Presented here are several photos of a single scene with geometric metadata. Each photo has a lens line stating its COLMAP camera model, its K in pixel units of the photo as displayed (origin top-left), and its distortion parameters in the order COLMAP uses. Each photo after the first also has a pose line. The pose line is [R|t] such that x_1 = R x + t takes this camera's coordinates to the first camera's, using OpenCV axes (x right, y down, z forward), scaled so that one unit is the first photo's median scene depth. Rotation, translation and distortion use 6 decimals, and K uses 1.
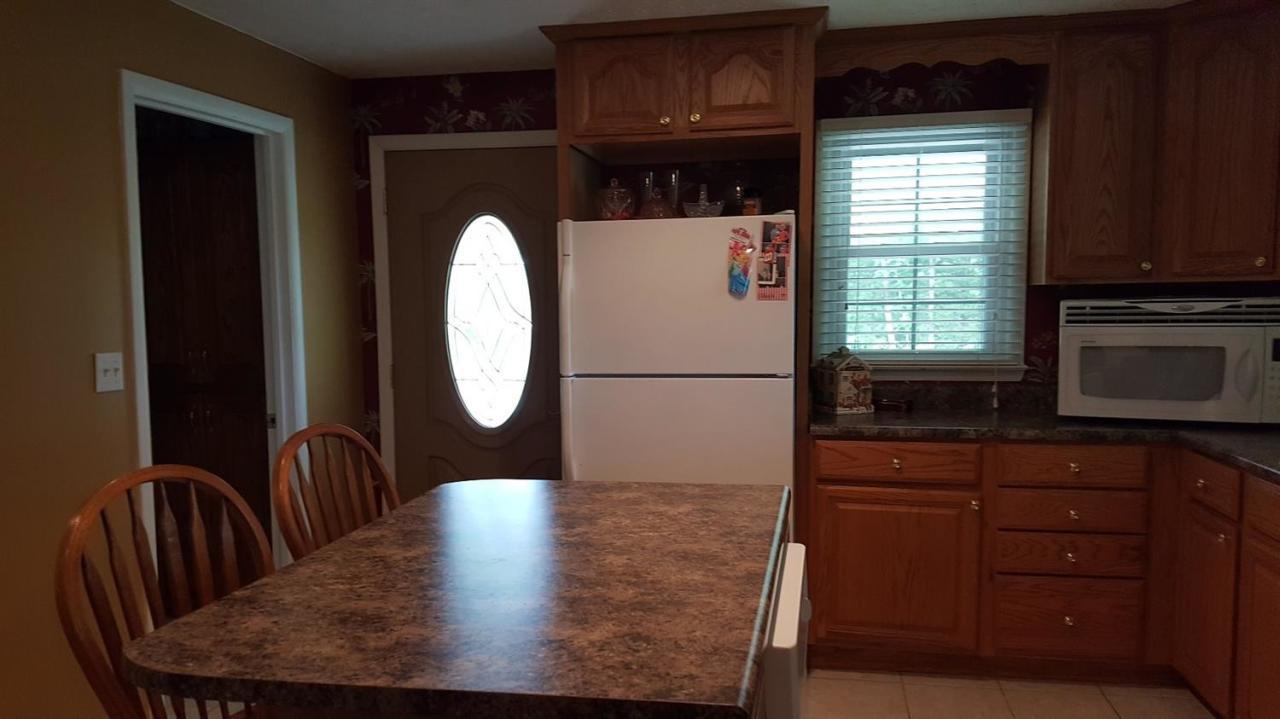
lens RADIAL K [[961.4, 0, 625.0], [0, 961.4, 386.7], [0, 0, 1]] dist [0.146422, -0.247989]
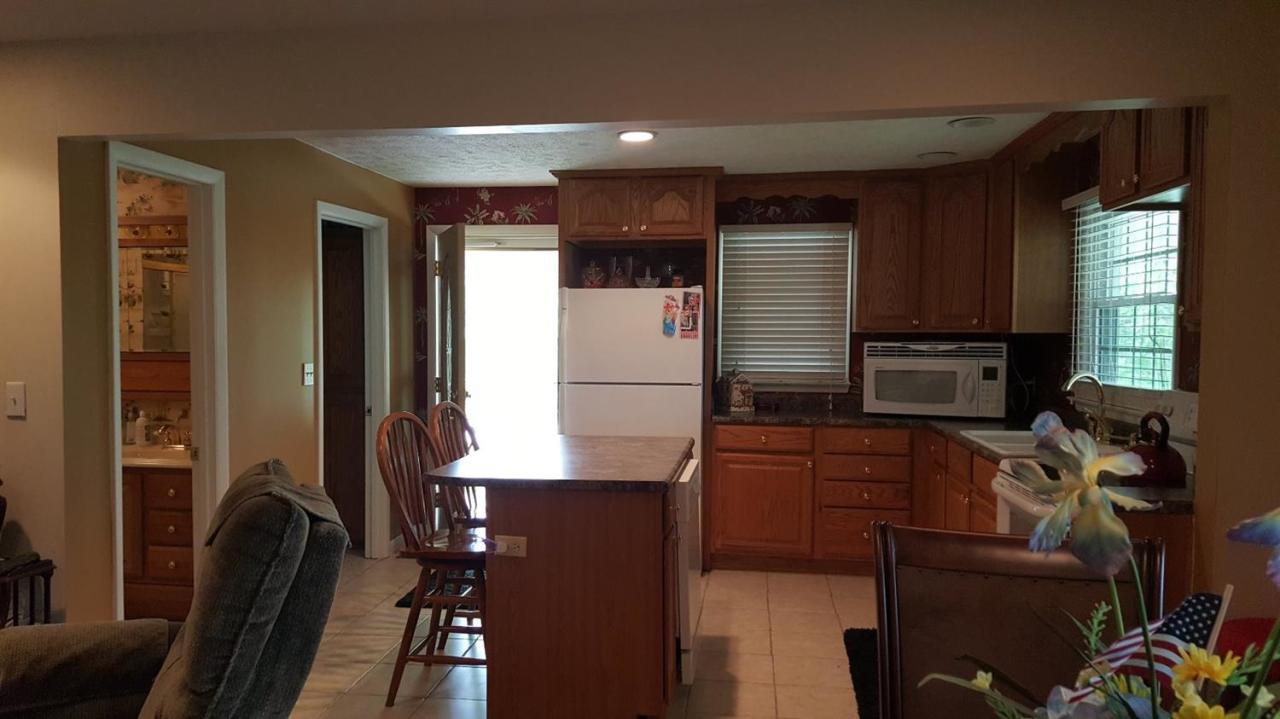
lens RADIAL K [[940.7, 0, 606.2], [0, 940.7, 368.8], [0, 0, 1]] dist [0.137715, -0.224912]
pose [[0.998775, 0.015268, 0.047070, -0.062669], [-0.012882, 0.998637, -0.050583, 0.043919], [-0.047778, 0.049915, 0.997610, -0.581257]]
